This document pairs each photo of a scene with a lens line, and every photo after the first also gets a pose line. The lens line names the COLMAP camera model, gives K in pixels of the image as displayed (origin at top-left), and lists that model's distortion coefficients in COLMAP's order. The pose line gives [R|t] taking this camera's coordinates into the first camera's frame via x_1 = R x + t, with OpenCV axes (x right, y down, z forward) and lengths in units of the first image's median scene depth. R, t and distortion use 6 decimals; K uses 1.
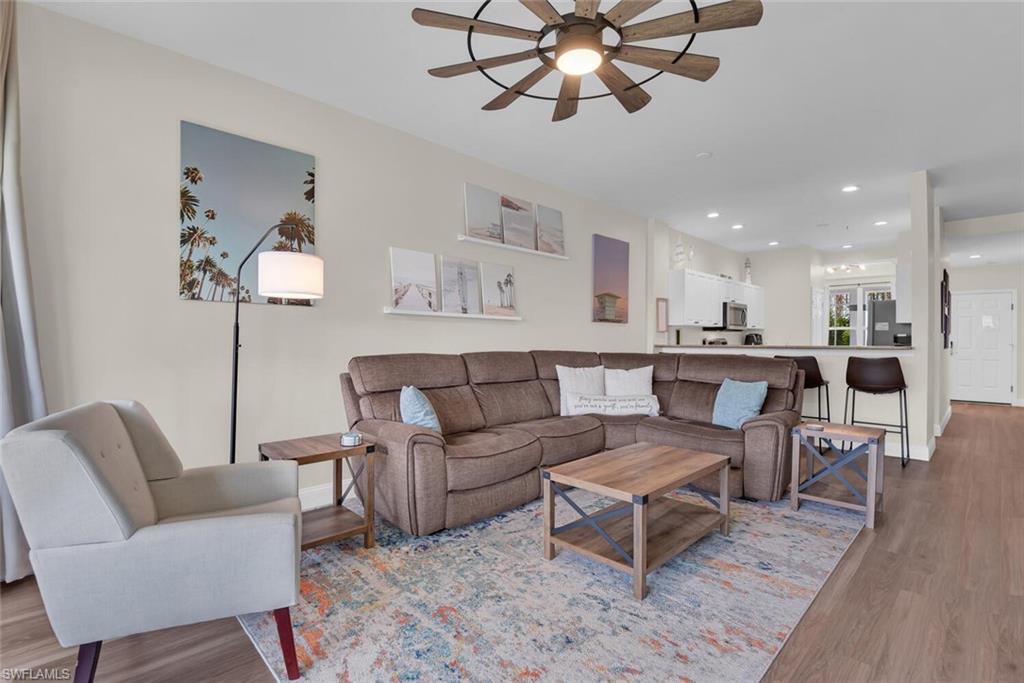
lens RADIAL K [[457.0, 0, 518.7], [0, 457.0, 343.1], [0, 0, 1]] dist [-0.002722, -0.000274]
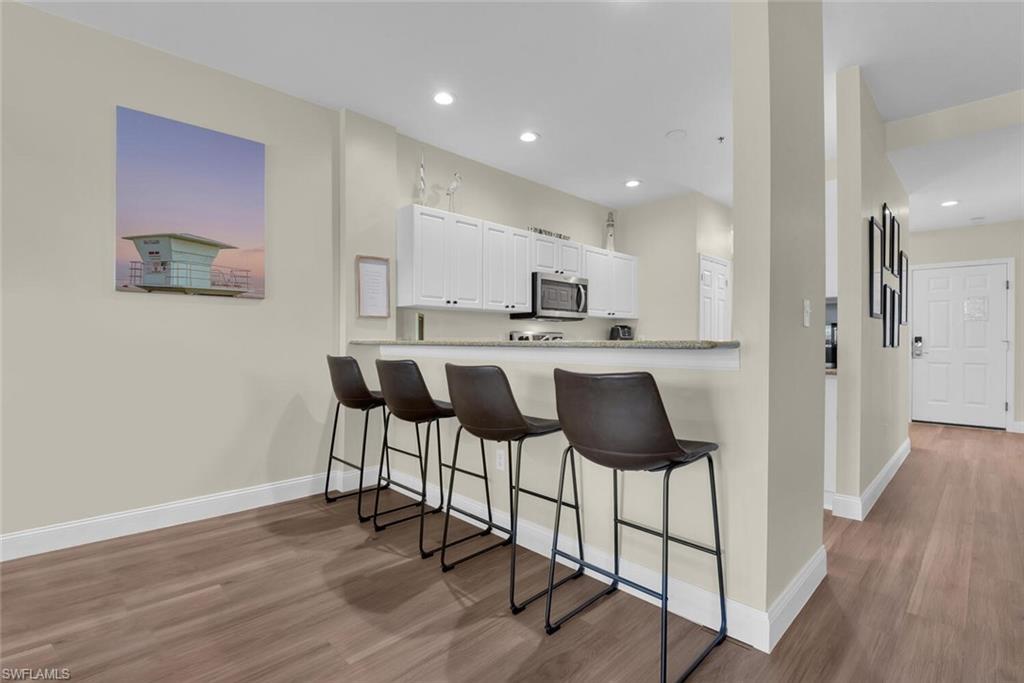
lens RADIAL K [[457.0, 0, 505.2], [0, 457.0, 342.3], [0, 0, 1]] dist [-0.002722, -0.000274]
pose [[0.999949, 0.000172, -0.010076, 0.418484], [-0.000184, 0.999999, -0.001235, 0.005877], [0.010075, 0.001237, 0.999948, 0.383571]]
